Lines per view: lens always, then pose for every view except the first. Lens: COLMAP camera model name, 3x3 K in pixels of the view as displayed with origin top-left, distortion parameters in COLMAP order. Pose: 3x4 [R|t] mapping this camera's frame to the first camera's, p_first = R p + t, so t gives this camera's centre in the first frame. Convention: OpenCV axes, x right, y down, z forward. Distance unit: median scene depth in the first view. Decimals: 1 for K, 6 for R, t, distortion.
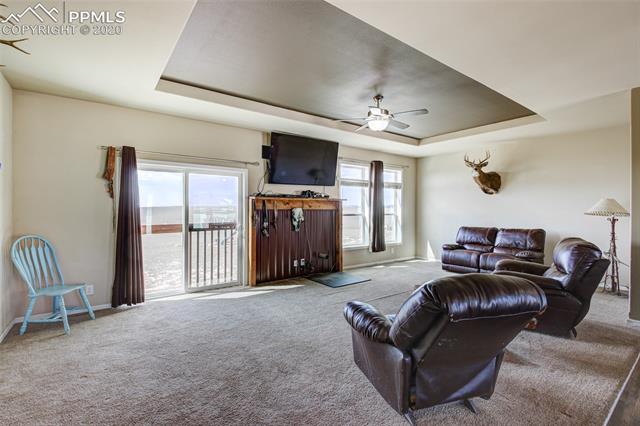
lens RADIAL K [[296.2, 0, 320.0], [0, 296.2, 212.5], [0, 0, 1]] dist [-0.000428, -0.000064]
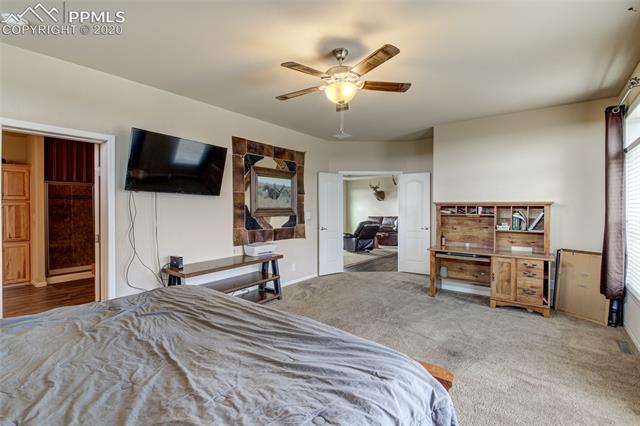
lens RADIAL K [[296.2, 0, 319.7], [0, 296.2, 211.6], [0, 0, 1]] dist [-0.000428, -0.000064]
pose [[0.962986, -0.004657, 0.269510, -0.454326], [0.003047, 0.999975, 0.006390, 0.002454], [-0.269533, -0.005332, 0.962976, -1.004560]]
